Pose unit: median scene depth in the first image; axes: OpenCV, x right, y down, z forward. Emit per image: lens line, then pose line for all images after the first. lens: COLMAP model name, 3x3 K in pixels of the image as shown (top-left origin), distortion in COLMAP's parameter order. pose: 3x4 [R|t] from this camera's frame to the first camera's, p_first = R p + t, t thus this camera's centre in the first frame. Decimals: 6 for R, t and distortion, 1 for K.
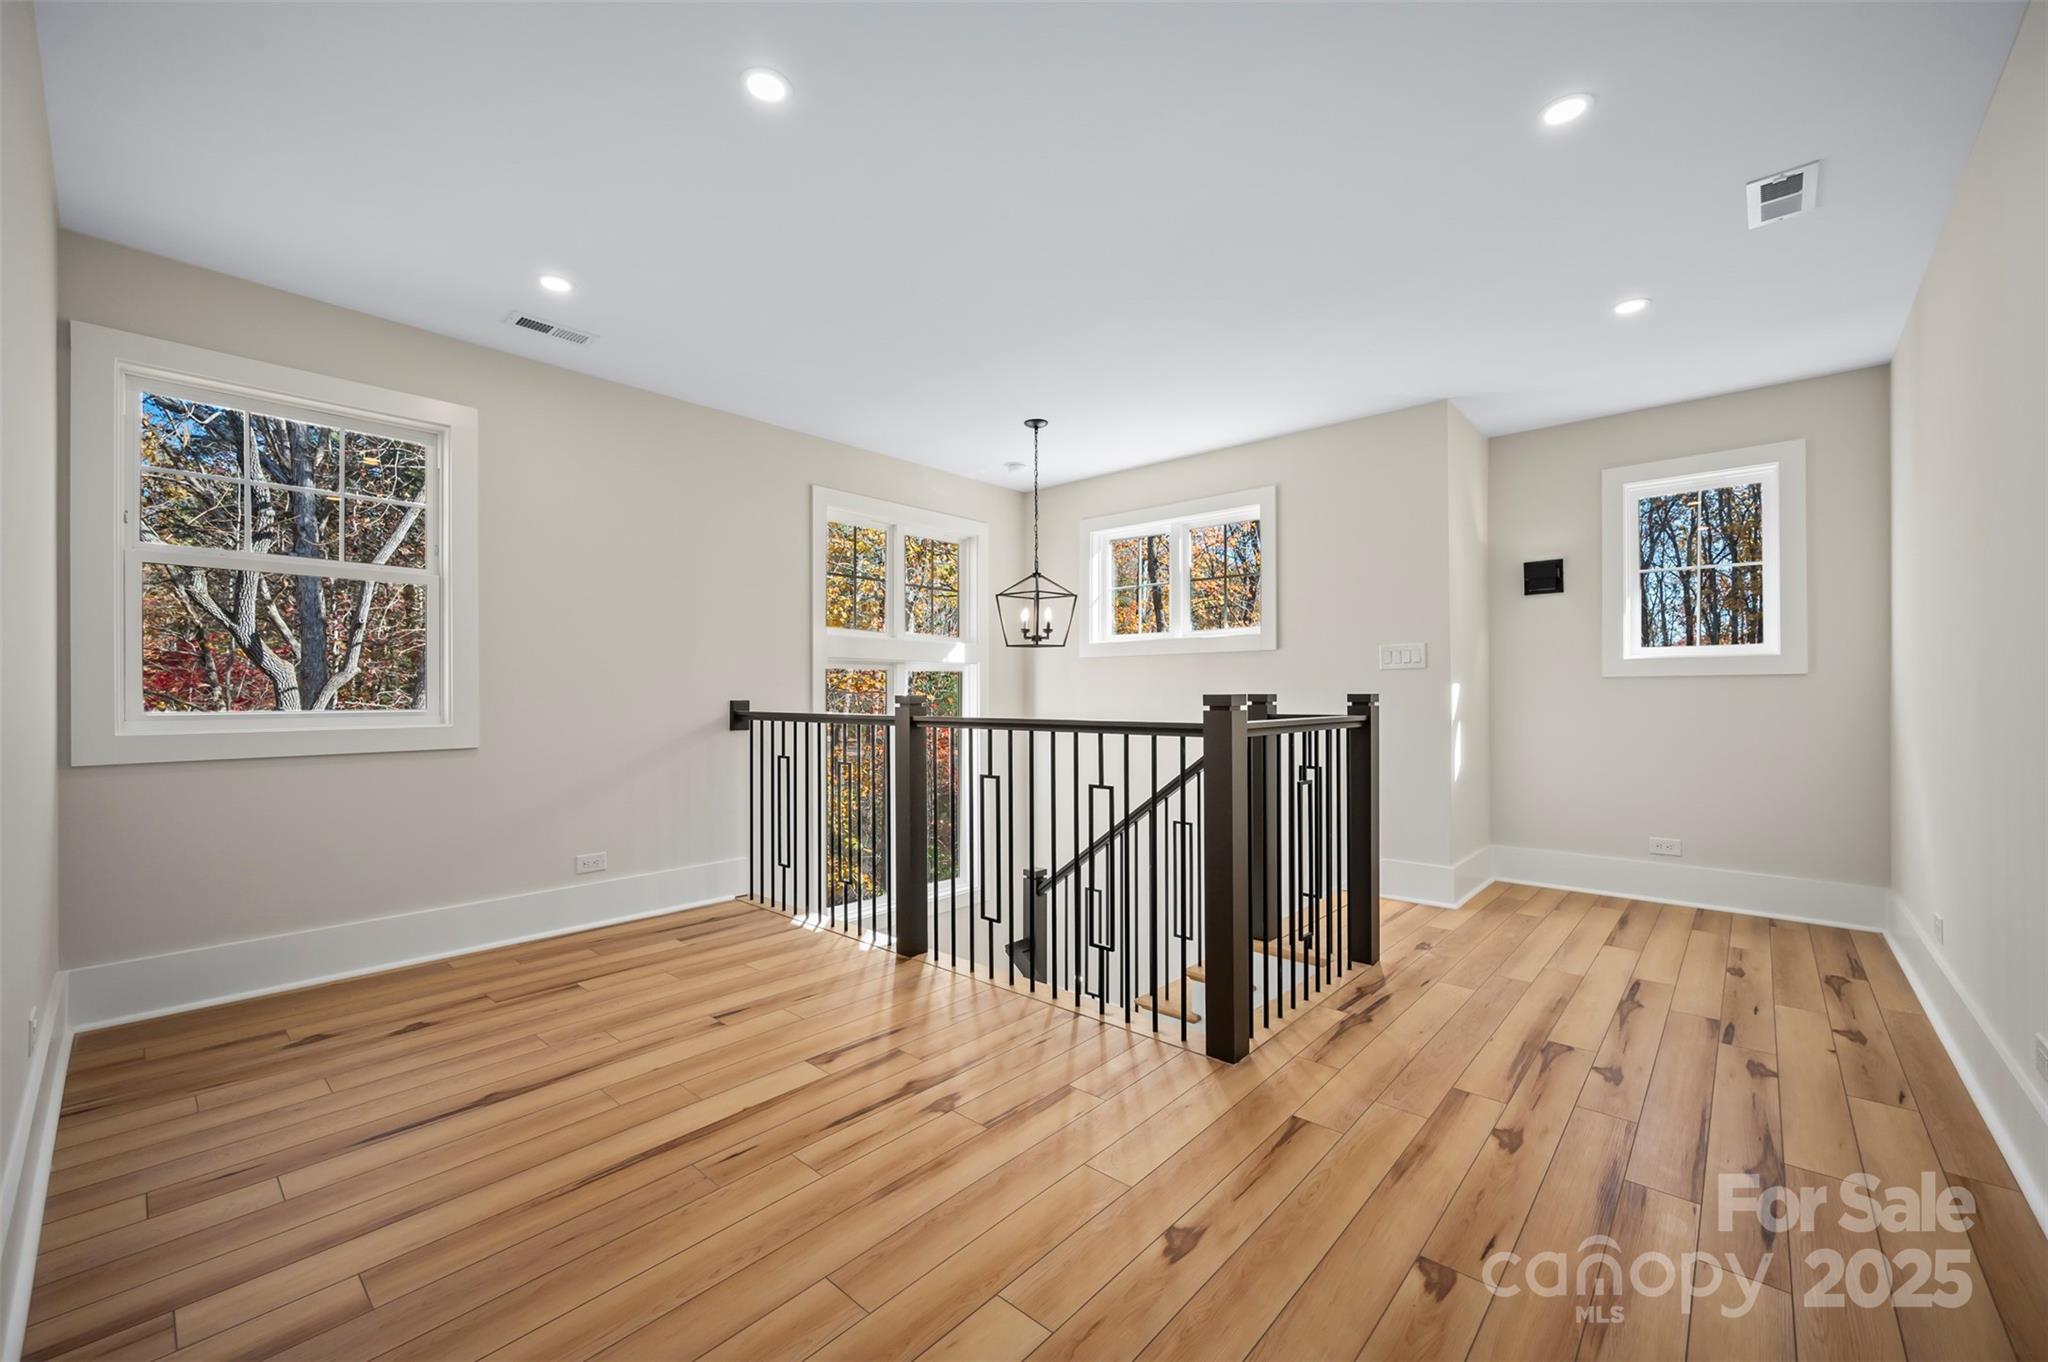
lens RADIAL K [[806.6, 0, 1031.1], [0, 806.6, 688.1], [0, 0, 1]] dist [0.001464, 0.000405]
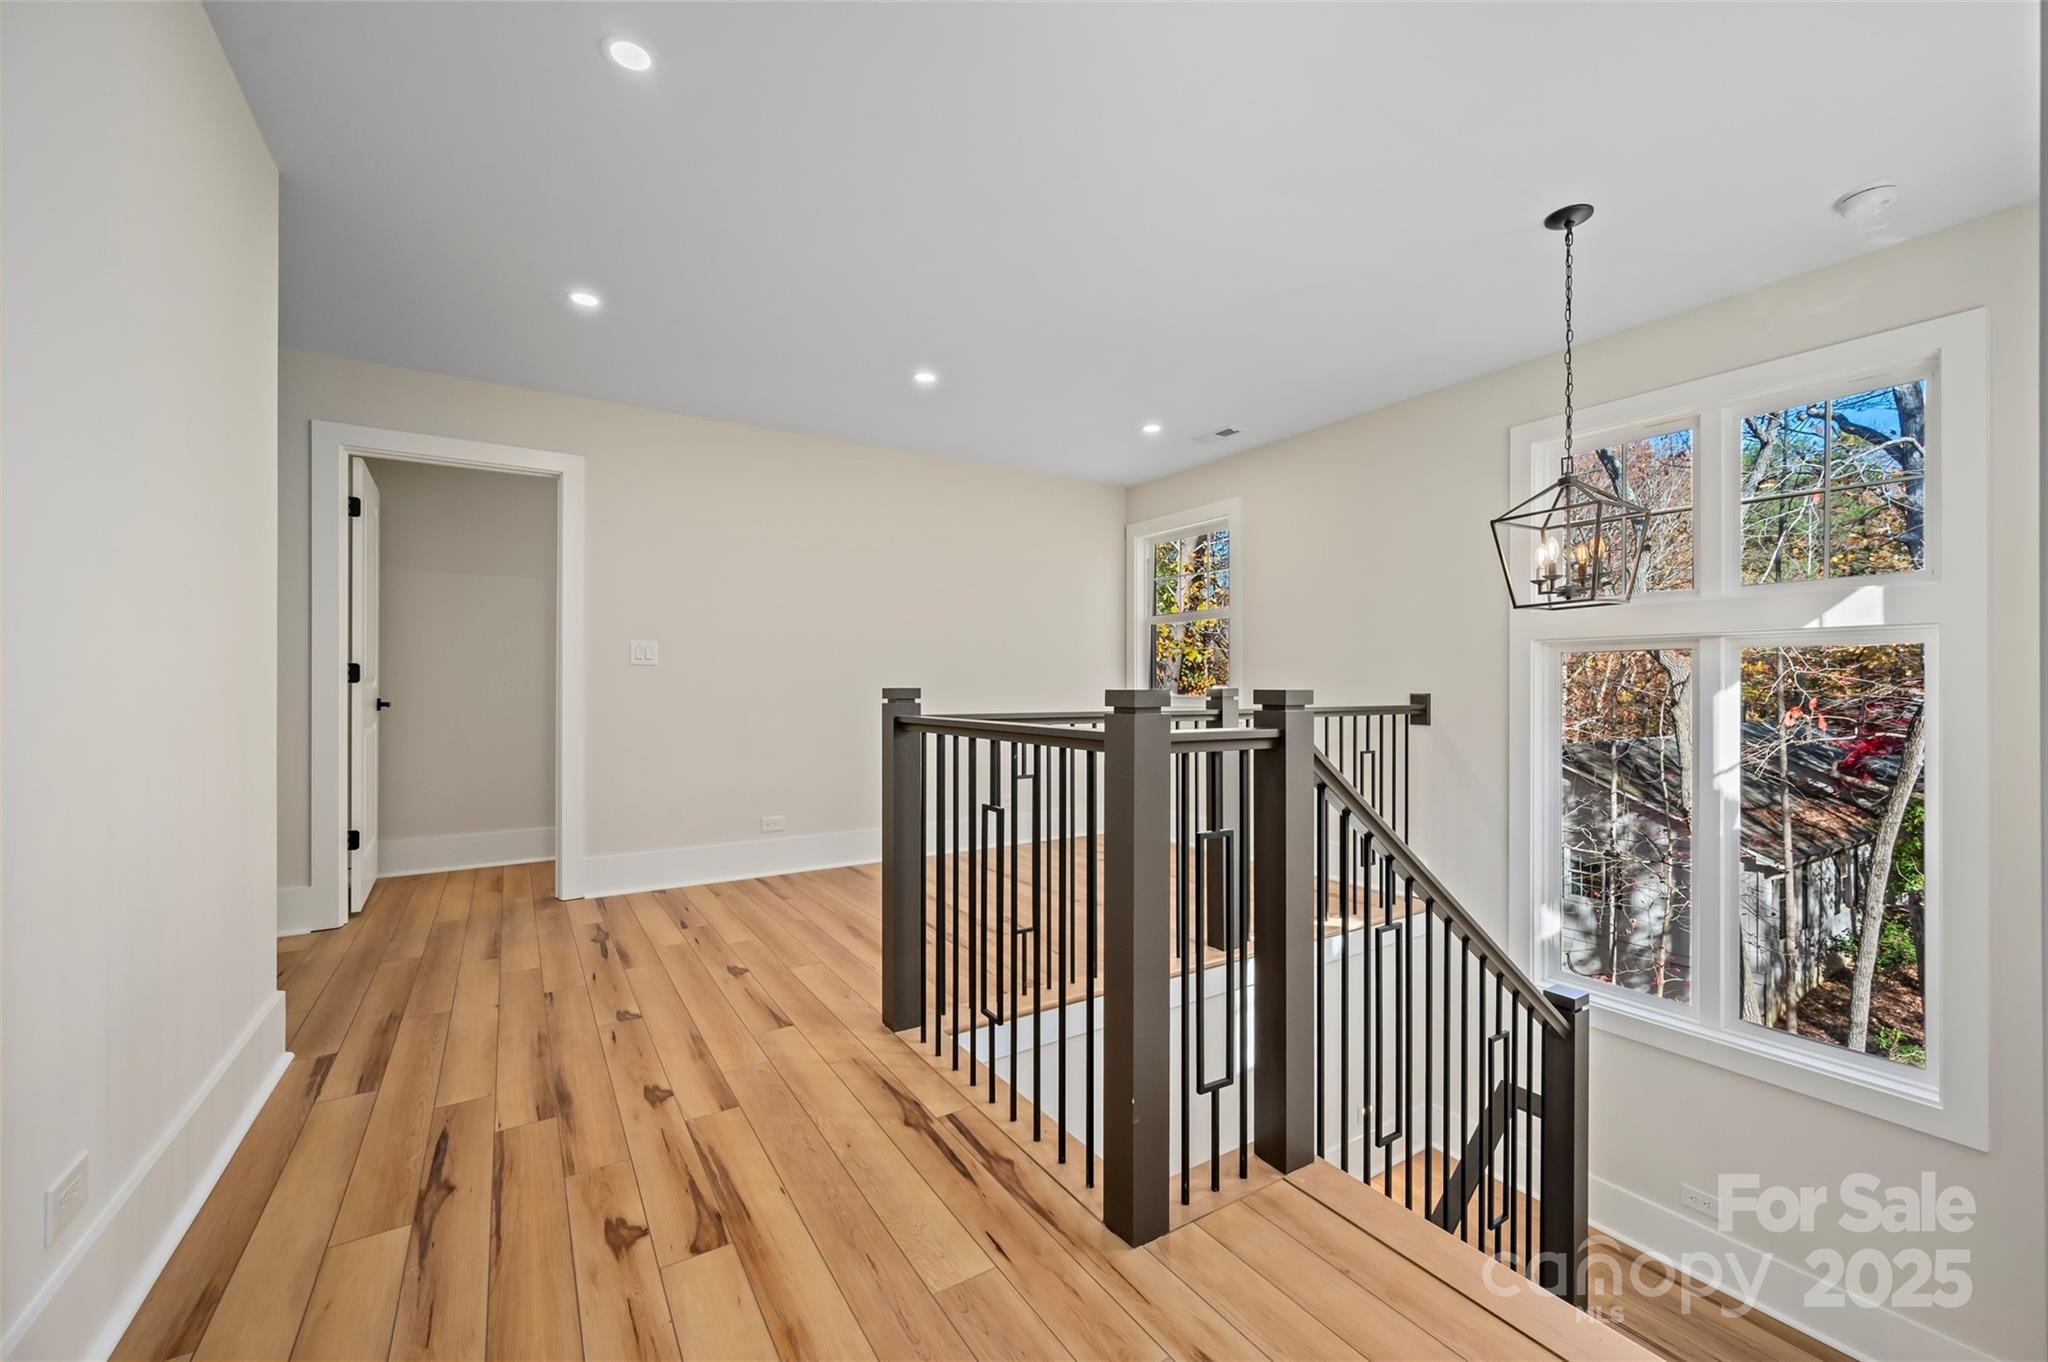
lens RADIAL K [[806.6, 0, 1030.5], [0, 806.6, 685.4], [0, 0, 1]] dist [0.001464, 0.000405]
pose [[-0.265911, 0.002181, -0.963995, 1.272414], [0.009397, 0.999956, -0.000330, 0.004866], [0.963952, -0.009146, -0.265920, 1.502289]]
